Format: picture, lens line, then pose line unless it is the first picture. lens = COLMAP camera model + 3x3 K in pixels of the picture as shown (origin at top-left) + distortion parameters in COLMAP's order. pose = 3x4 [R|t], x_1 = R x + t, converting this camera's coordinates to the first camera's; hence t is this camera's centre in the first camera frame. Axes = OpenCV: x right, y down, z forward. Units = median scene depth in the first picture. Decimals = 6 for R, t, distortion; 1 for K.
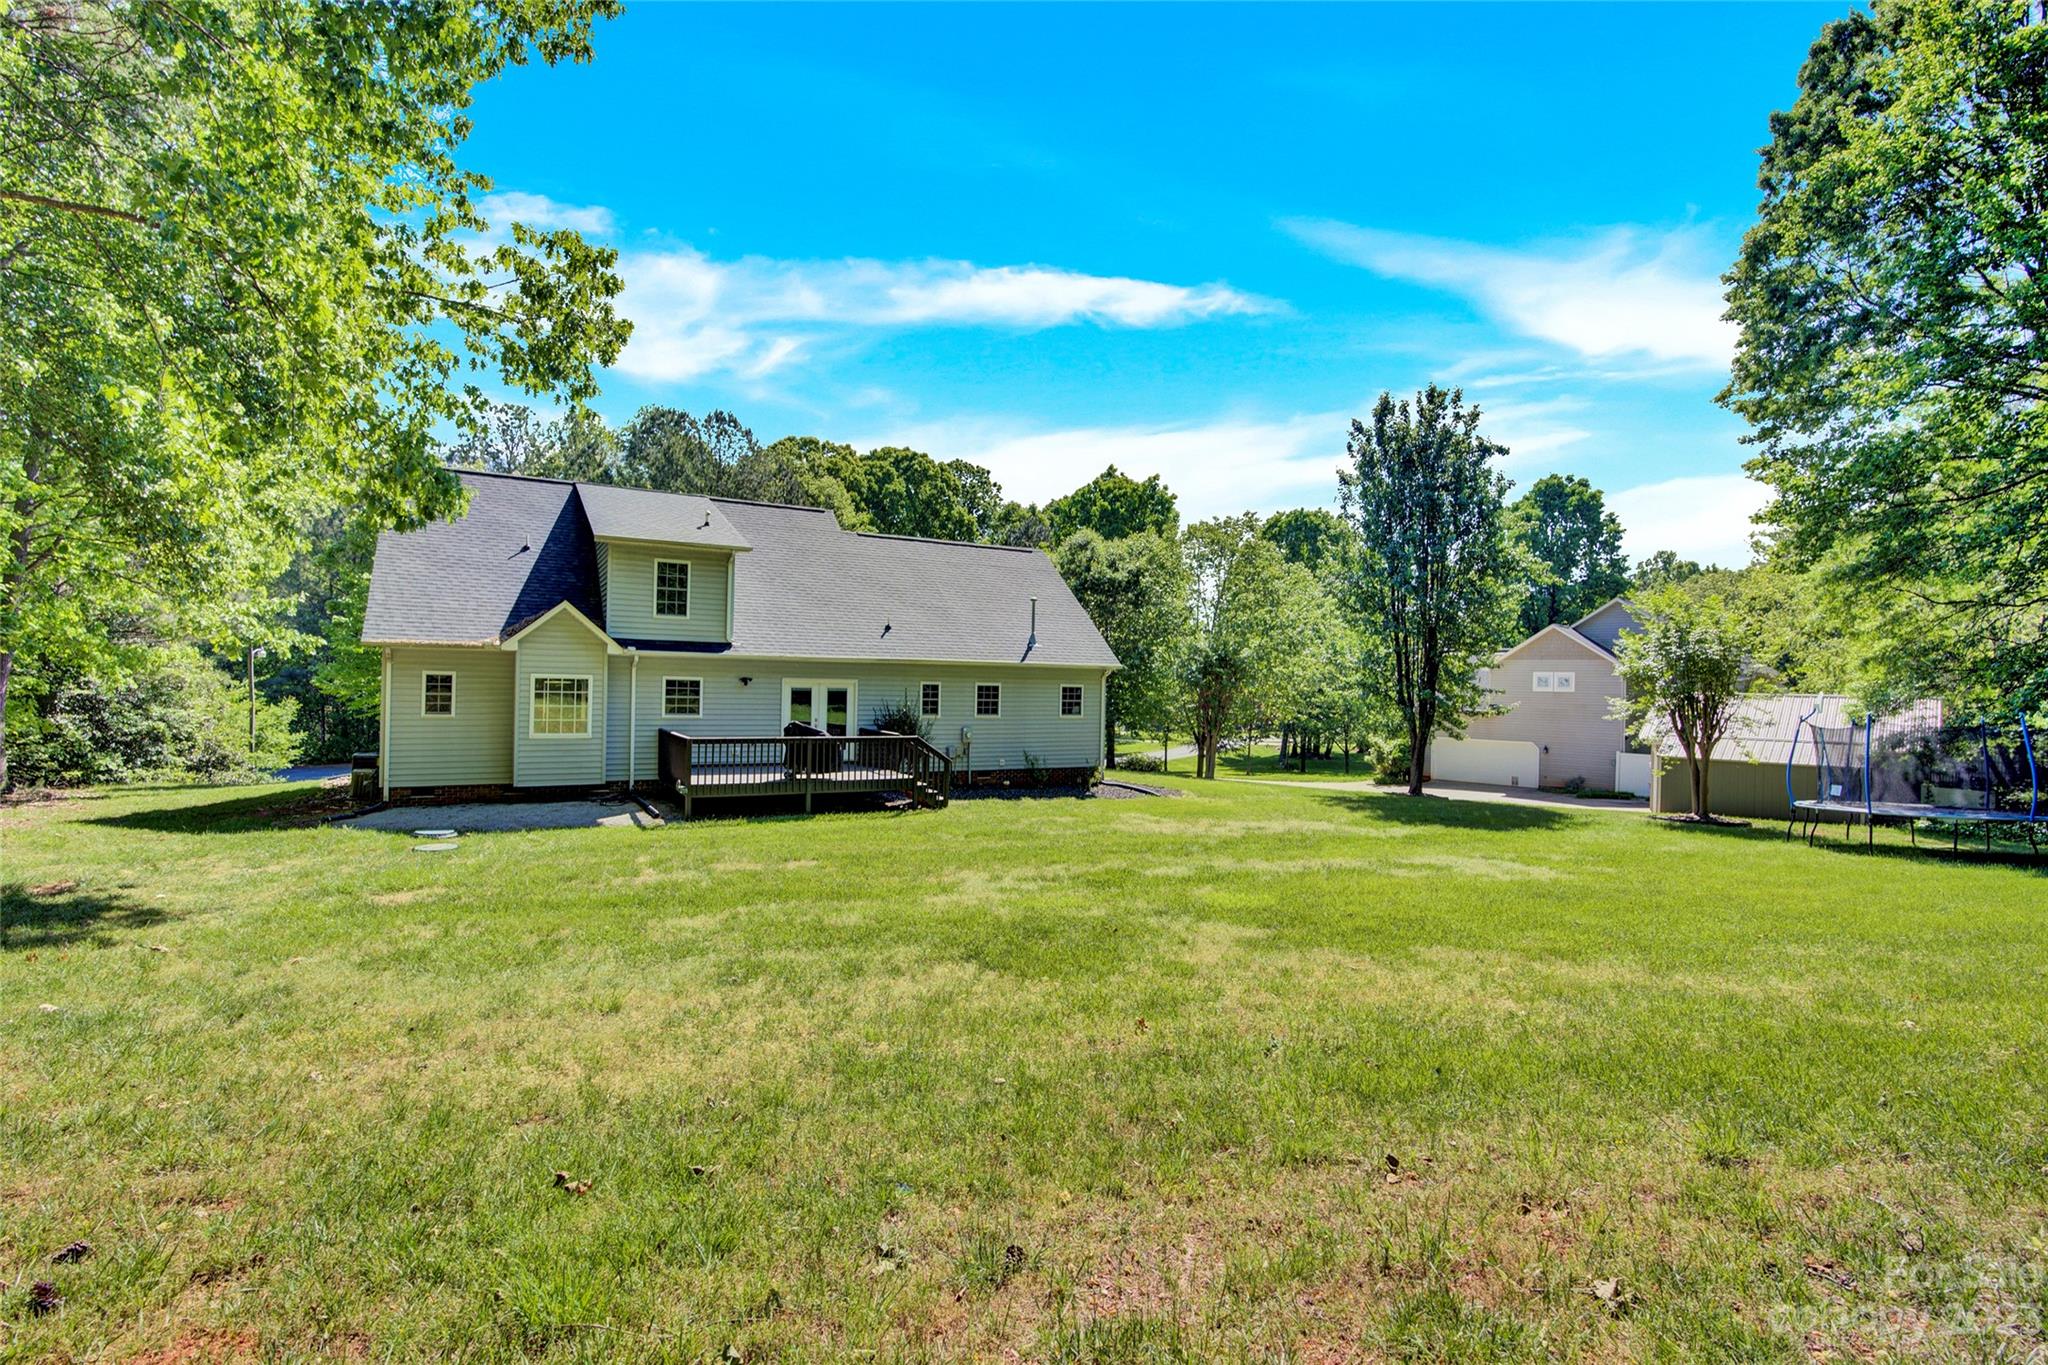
lens RADIAL K [[945.8, 0, 1021.1], [0, 945.8, 681.8], [0, 0, 1]] dist [0.000311, 0.001418]
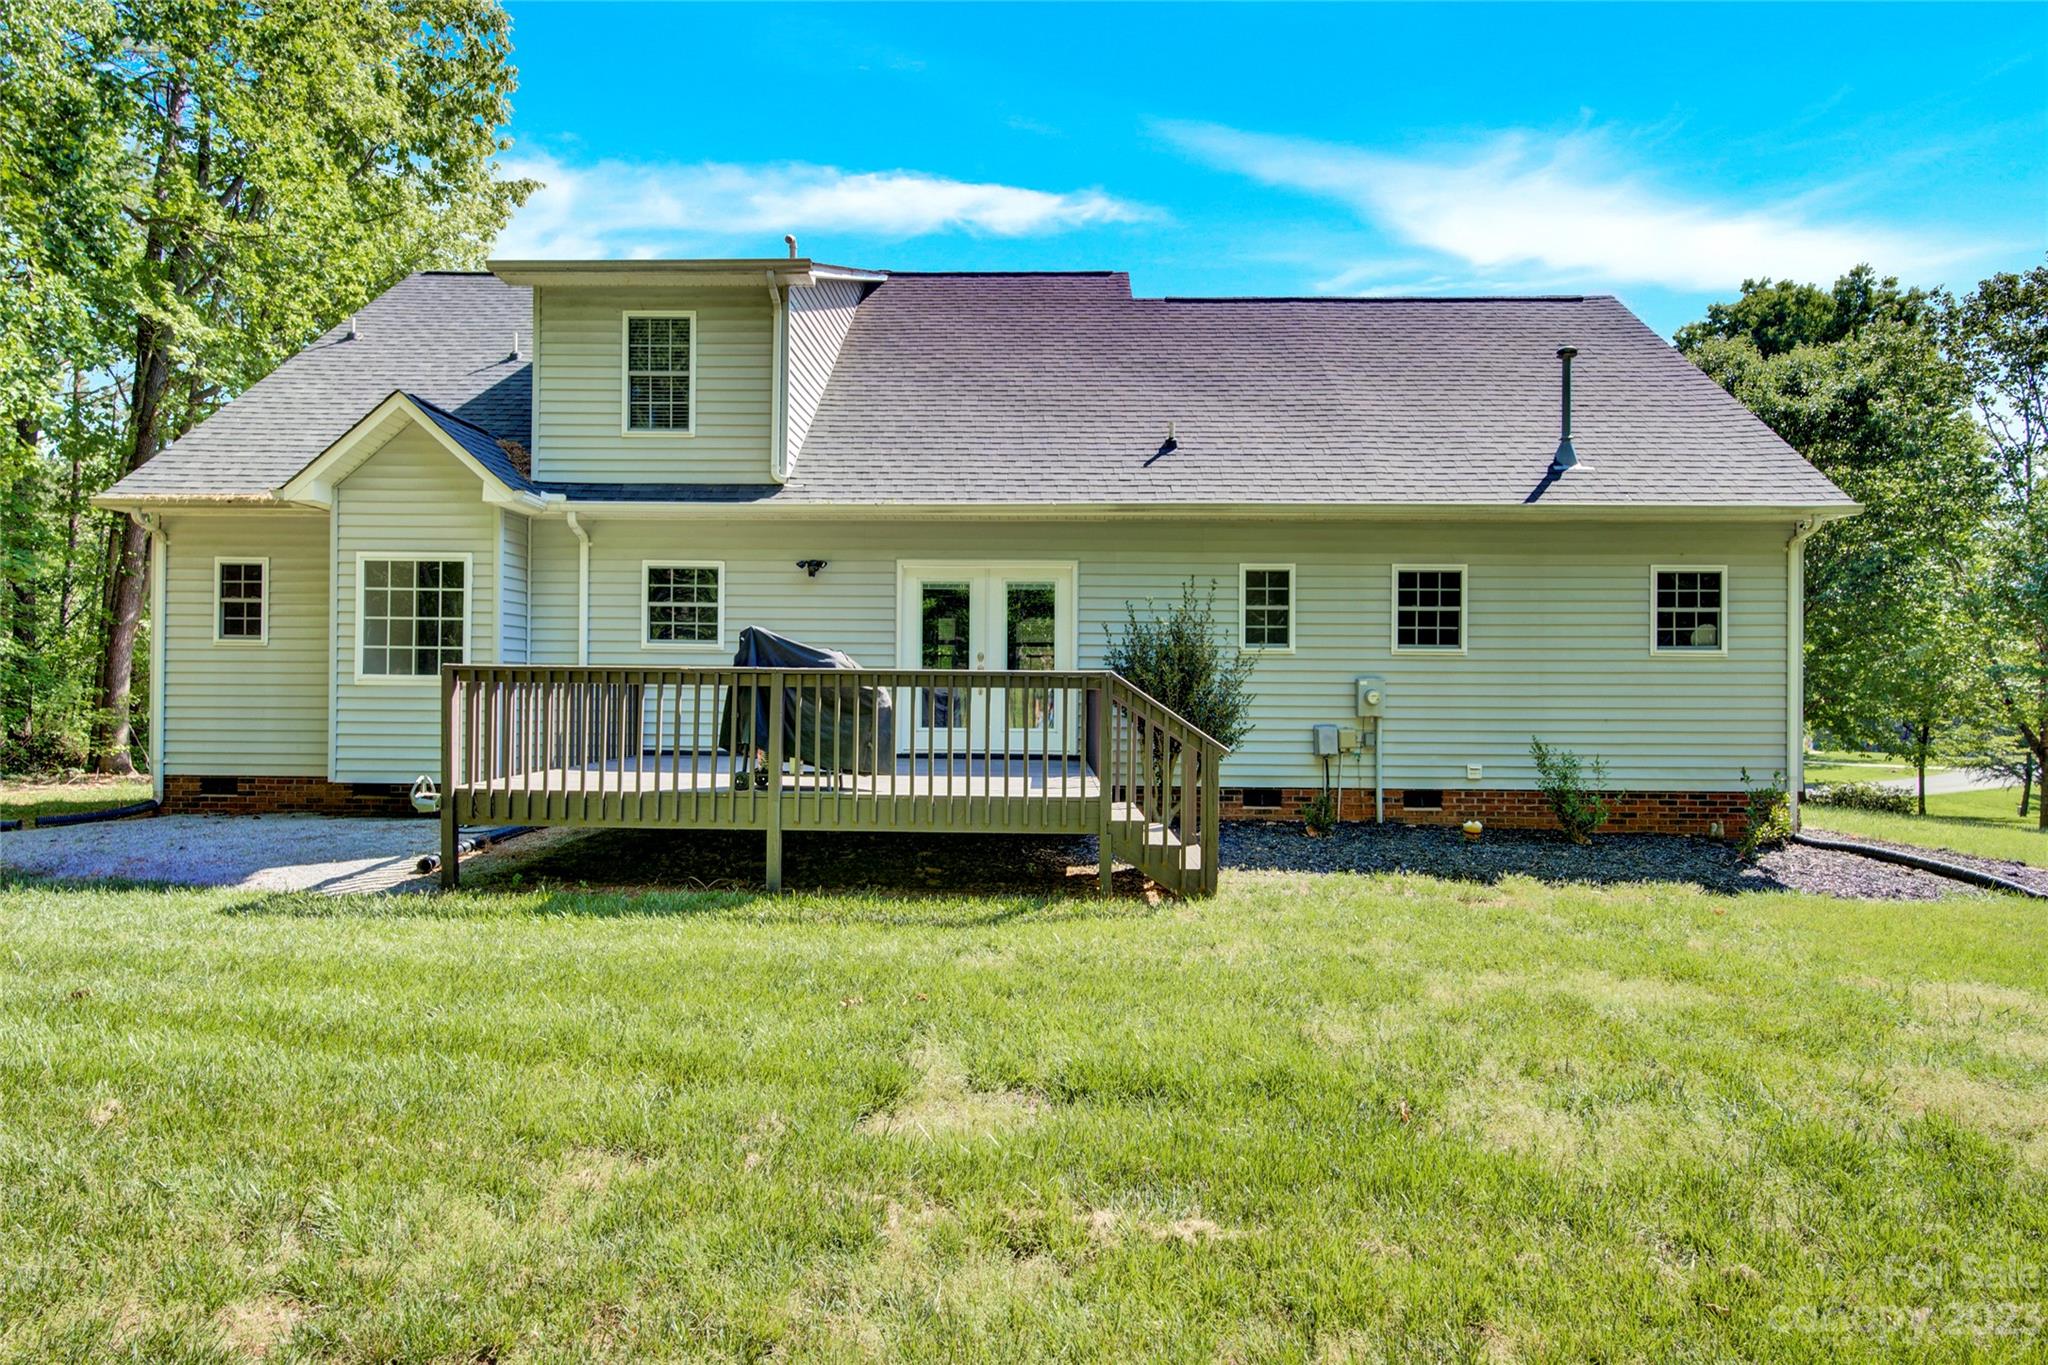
lens RADIAL K [[1036.4, 0, 1024.0], [0, 1036.4, 682.5], [0, 0, 1]] dist [0.000208, -0.000186]
pose [[0.861227, -0.015607, -0.507982, 0.038967], [0.010354, 0.999860, -0.013165, 0.056296], [0.508116, 0.006078, 0.861267, 0.580514]]
